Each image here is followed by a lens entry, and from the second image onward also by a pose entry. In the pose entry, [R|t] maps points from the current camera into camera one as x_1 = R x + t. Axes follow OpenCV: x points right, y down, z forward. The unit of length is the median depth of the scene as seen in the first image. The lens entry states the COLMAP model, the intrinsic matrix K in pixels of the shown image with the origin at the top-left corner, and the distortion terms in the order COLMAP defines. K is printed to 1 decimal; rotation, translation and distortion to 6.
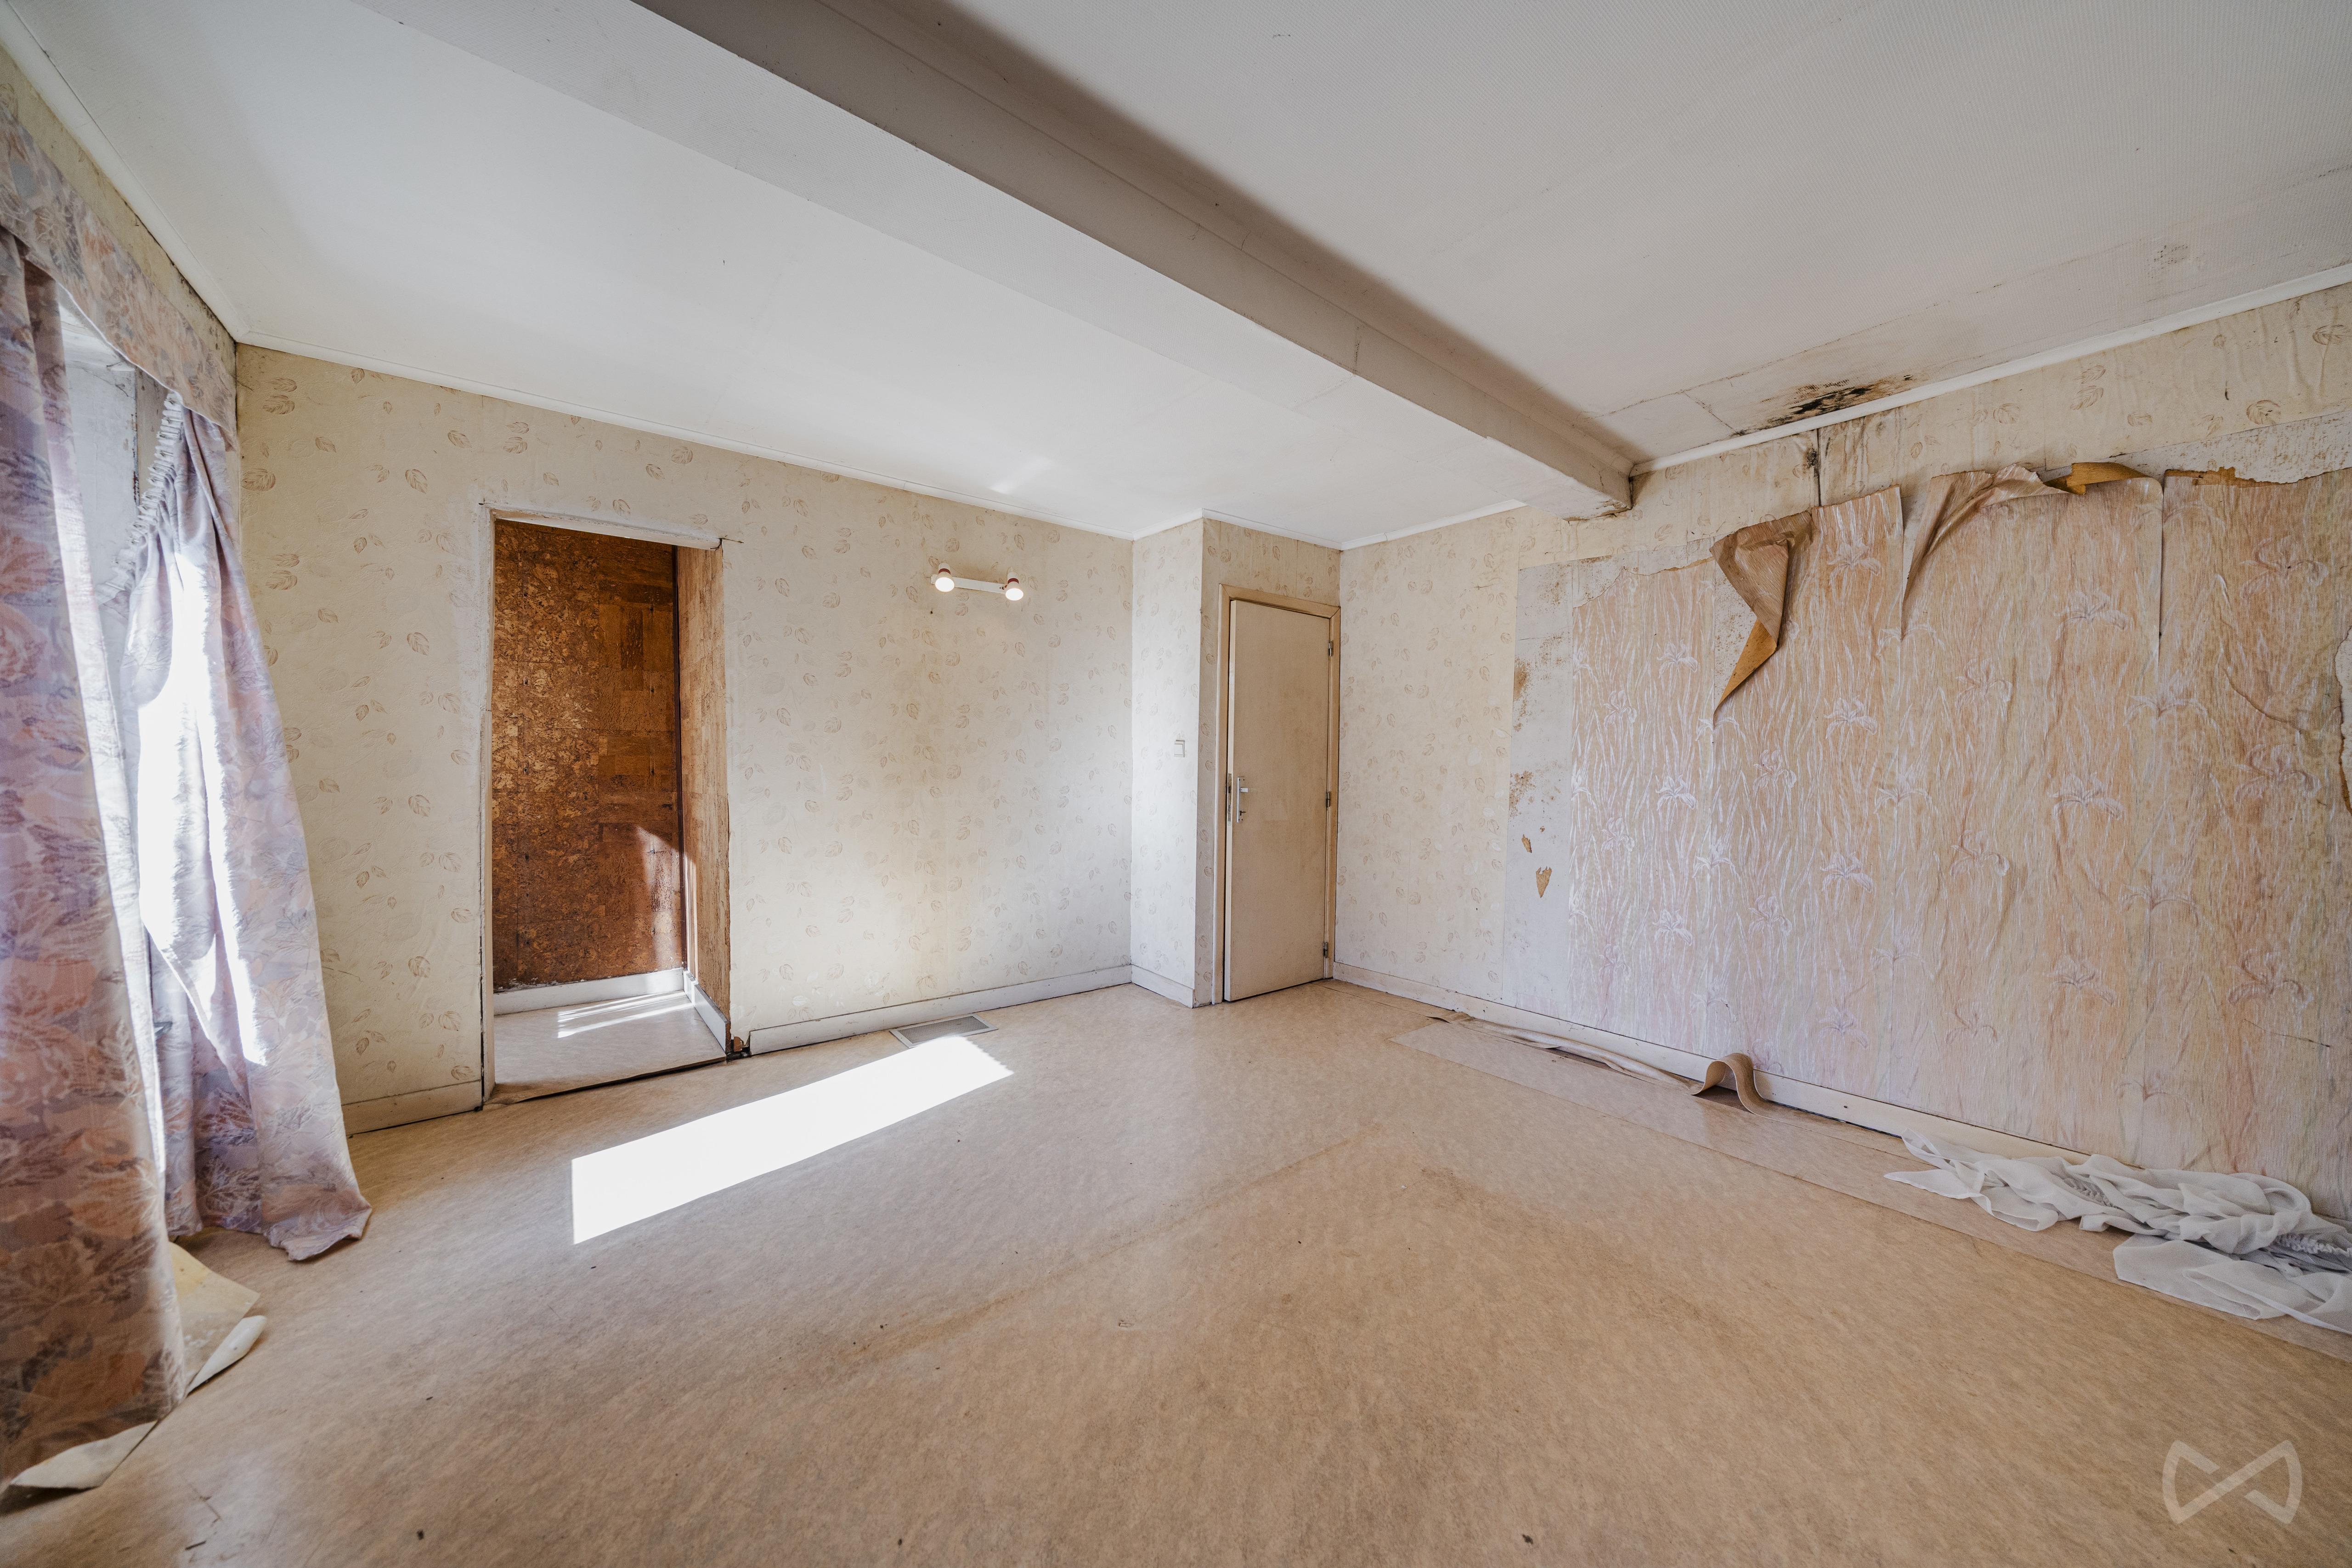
lens RADIAL K [[816.2, 0, 1182.0], [0, 816.2, 774.5], [0, 0, 1]] dist [-0.012485, -0.000074]
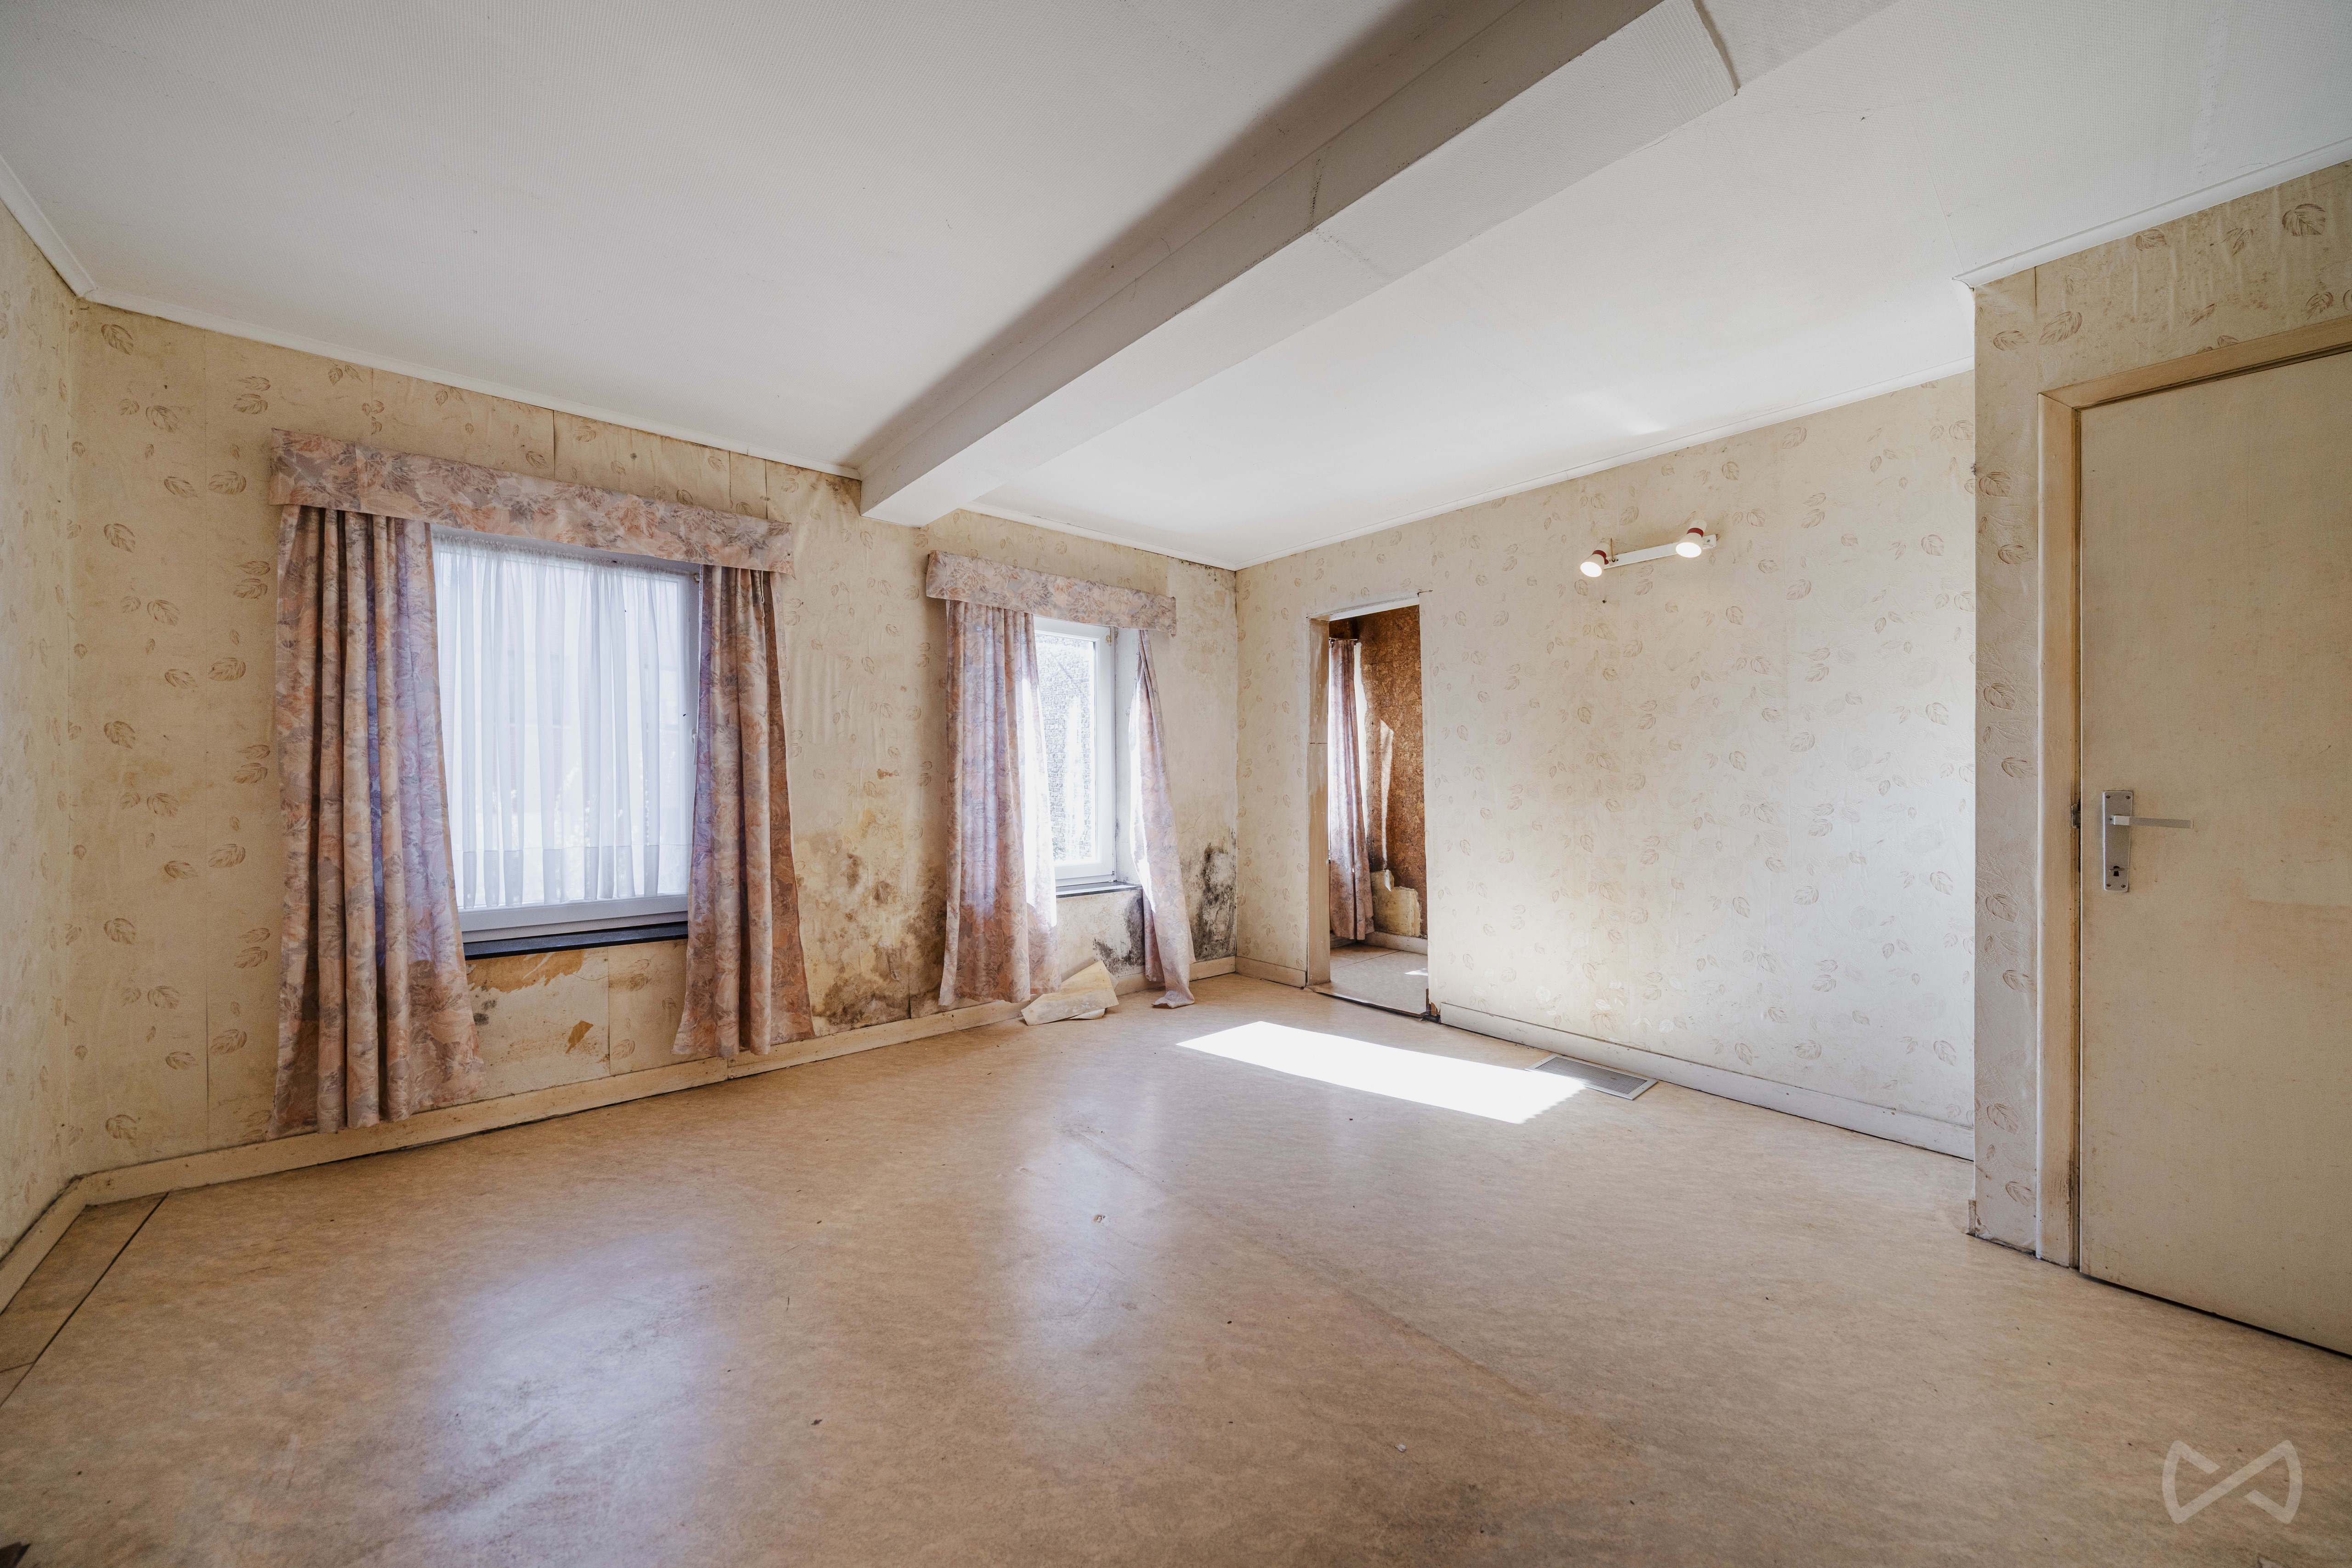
lens RADIAL K [[817.0, 0, 1176.0], [0, 817.0, 784.0], [0, 0, 1]] dist [-0.011807, -0.000063]
pose [[0.012532, -0.003737, -0.999914, 0.602881], [-0.012969, 0.999908, -0.003899, 0.009004], [0.999837, 0.013017, 0.012482, 0.558714]]
